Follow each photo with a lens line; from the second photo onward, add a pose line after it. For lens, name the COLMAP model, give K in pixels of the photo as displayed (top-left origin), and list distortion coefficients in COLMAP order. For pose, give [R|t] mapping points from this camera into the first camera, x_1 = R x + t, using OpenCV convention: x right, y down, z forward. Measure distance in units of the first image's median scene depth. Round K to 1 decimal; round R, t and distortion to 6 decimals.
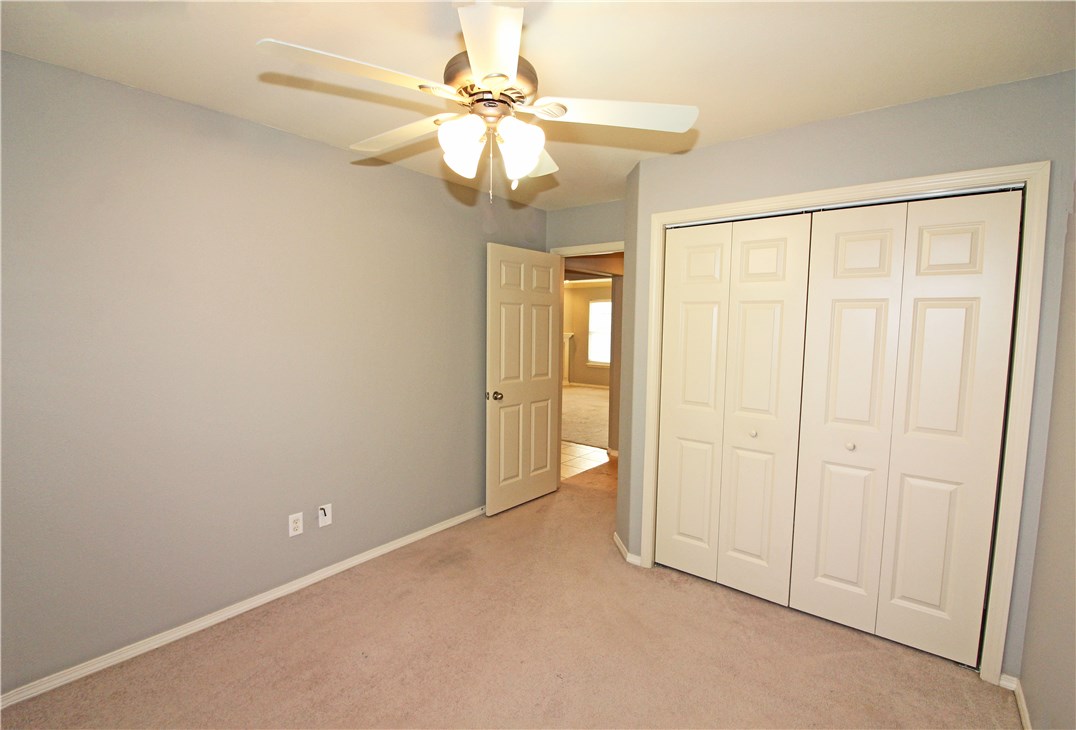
lens RADIAL K [[497.4, 0, 538.0], [0, 497.4, 365.0], [0, 0, 1]] dist [-0.003851, -0.000895]
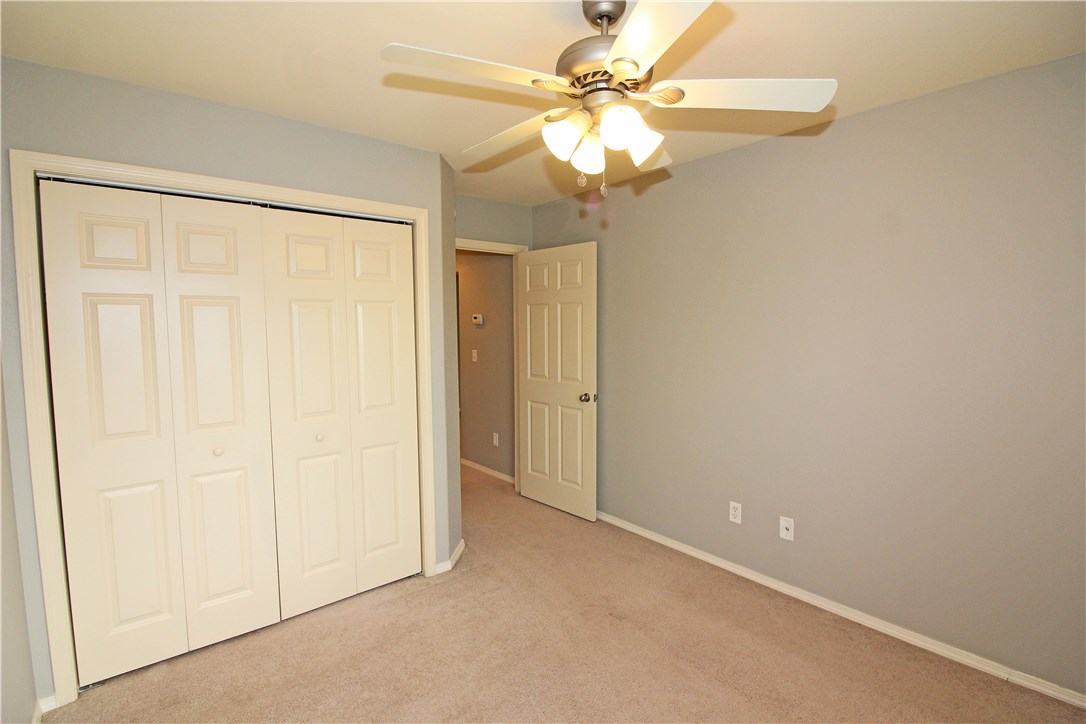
lens RADIAL K [[519.4, 0, 538.5], [0, 519.4, 366.0], [0, 0, 1]] dist [0.049473, -0.035286]
pose [[0.207996, -0.096376, 0.973370, -0.328358], [0.093729, 0.992518, 0.078243, -0.029013], [-0.973629, 0.074959, 0.215473, 0.269983]]
